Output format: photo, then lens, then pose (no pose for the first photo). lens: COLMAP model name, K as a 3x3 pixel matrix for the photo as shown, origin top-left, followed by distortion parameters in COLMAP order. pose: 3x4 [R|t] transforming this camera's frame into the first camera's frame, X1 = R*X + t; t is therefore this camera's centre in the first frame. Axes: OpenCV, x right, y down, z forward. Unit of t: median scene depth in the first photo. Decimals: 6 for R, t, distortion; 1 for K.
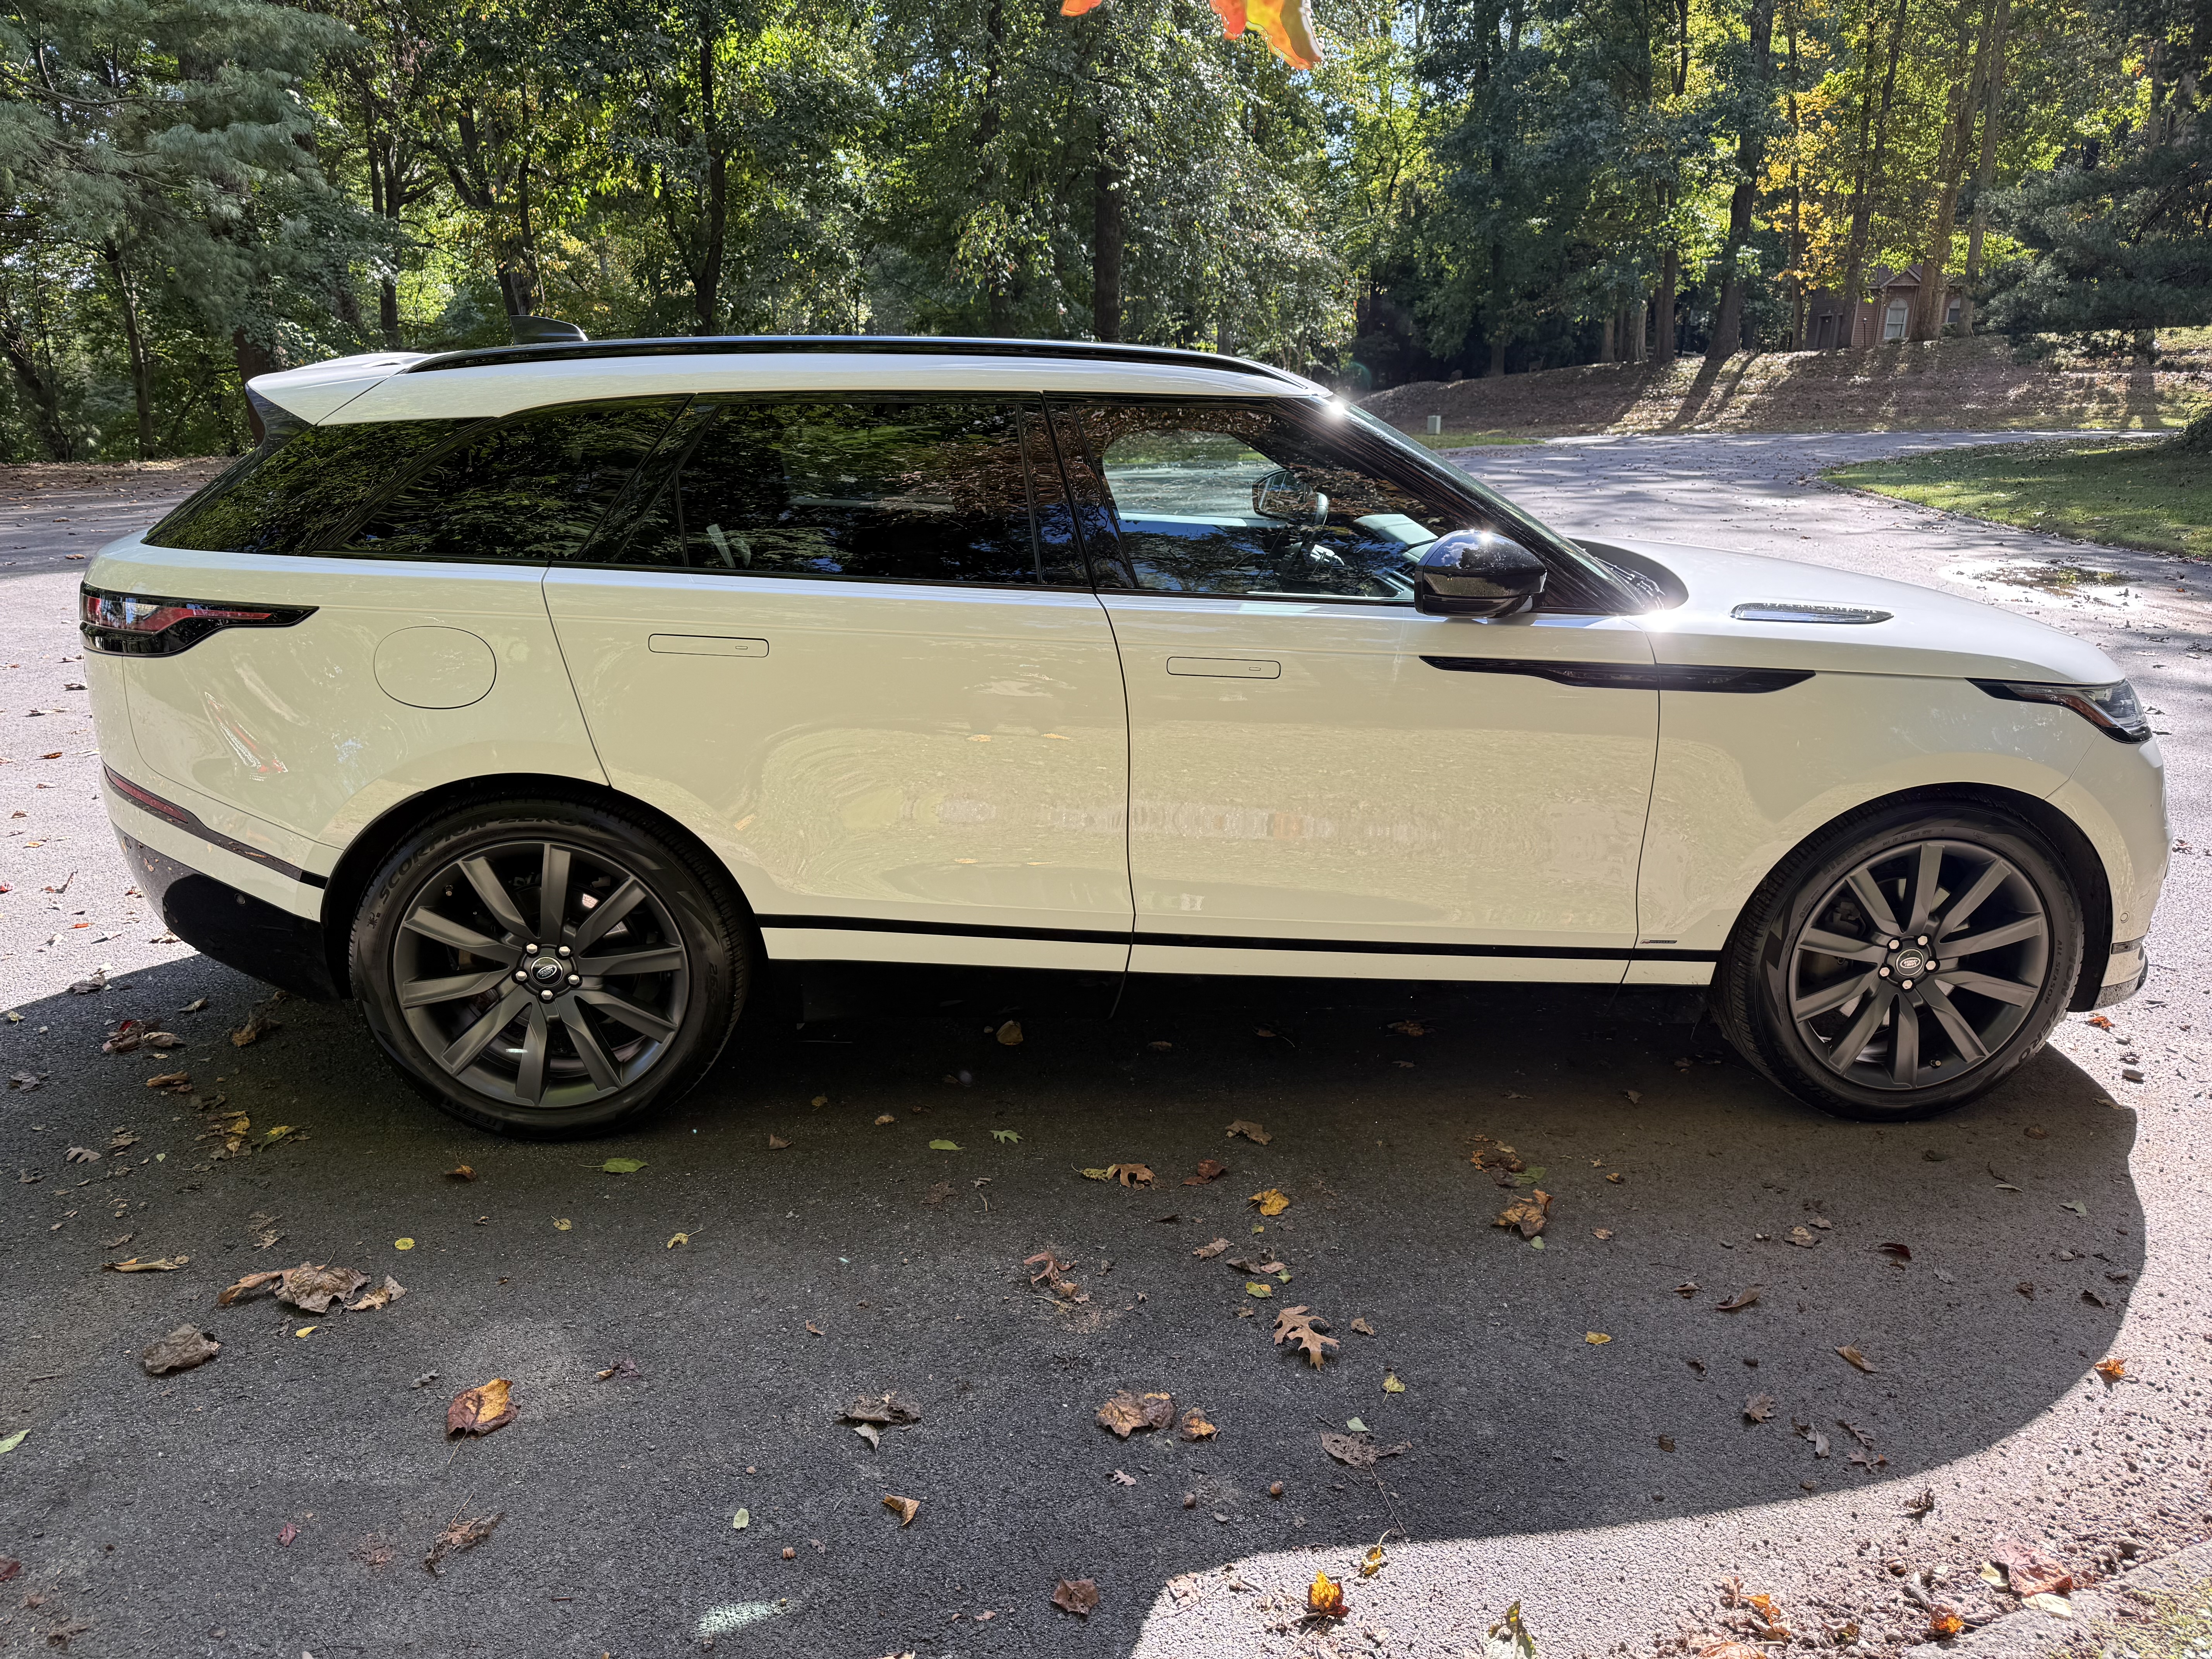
lens RADIAL K [[1545.2, 0, 1108.7], [0, 1545.2, 827.2], [0, 0, 1]] dist [-0.001602, -0.003777]
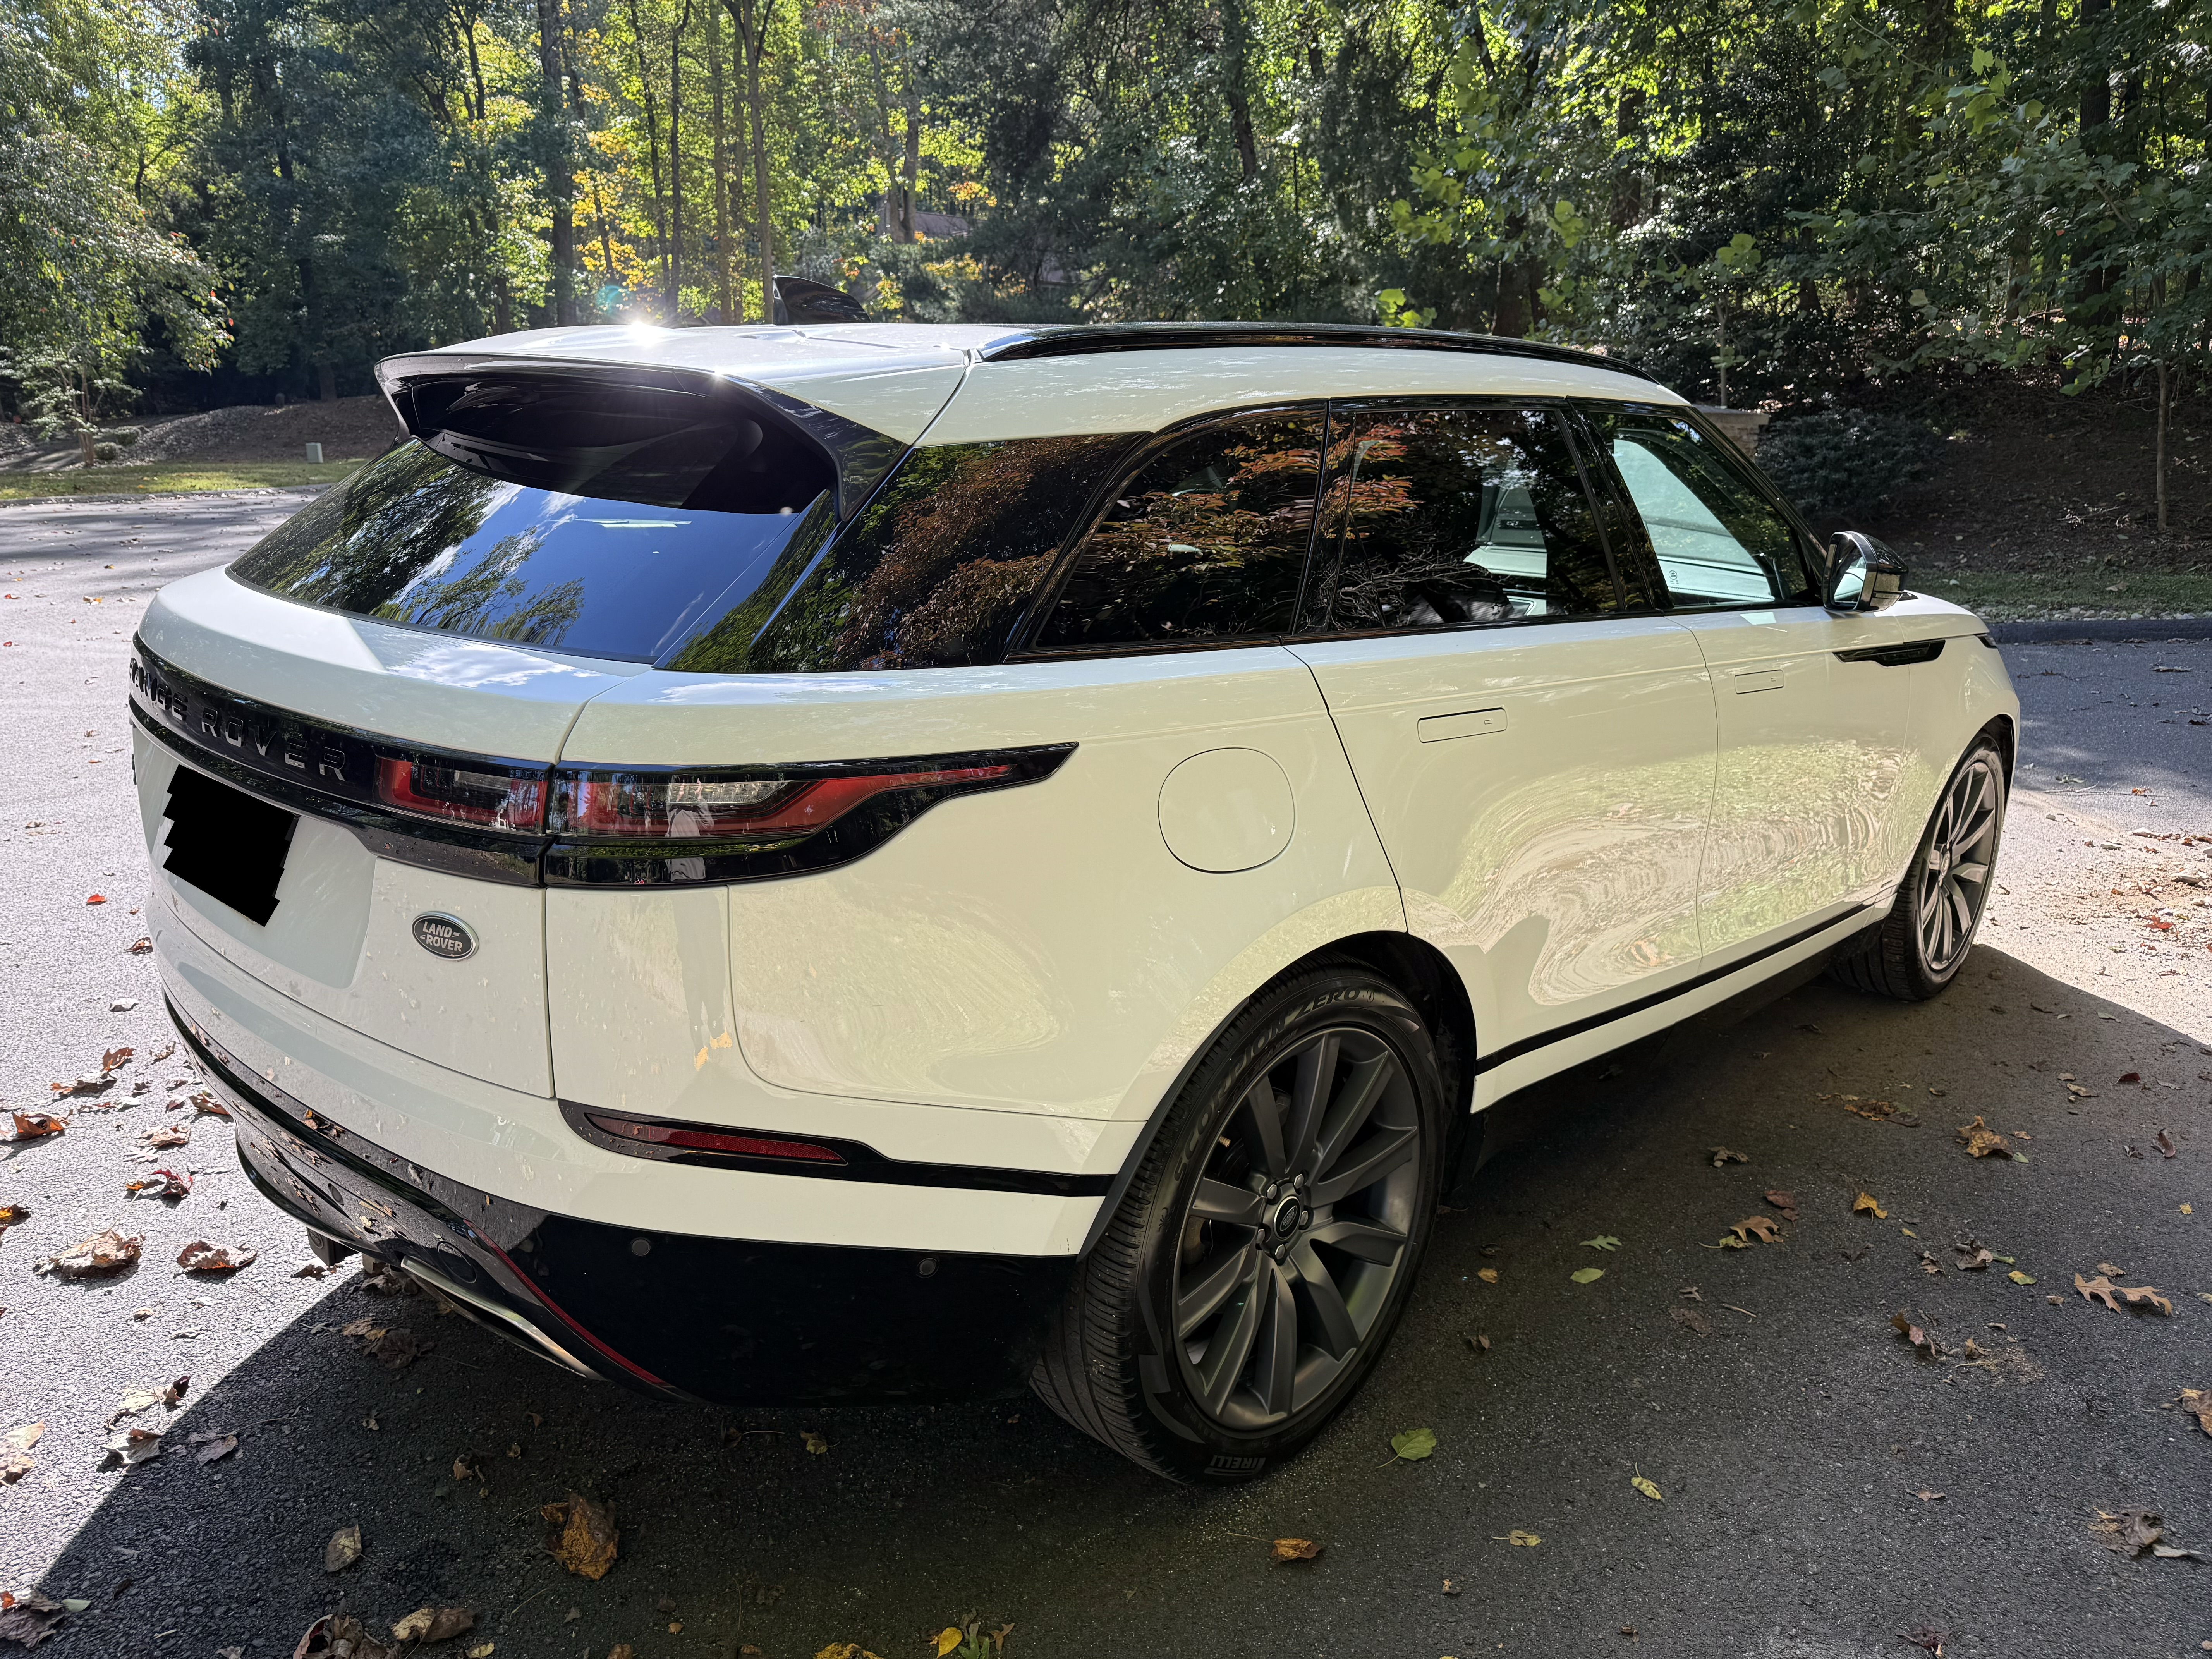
lens RADIAL K [[1545.2, 0, 1104.3], [0, 1545.2, 831.4], [0, 0, 1]] dist [-0.001602, -0.003777]
pose [[0.757460, -0.161121, 0.632688, -0.845869], [0.170070, 0.984308, 0.047055, -0.127711], [-0.630341, 0.071959, 0.772976, 0.498340]]
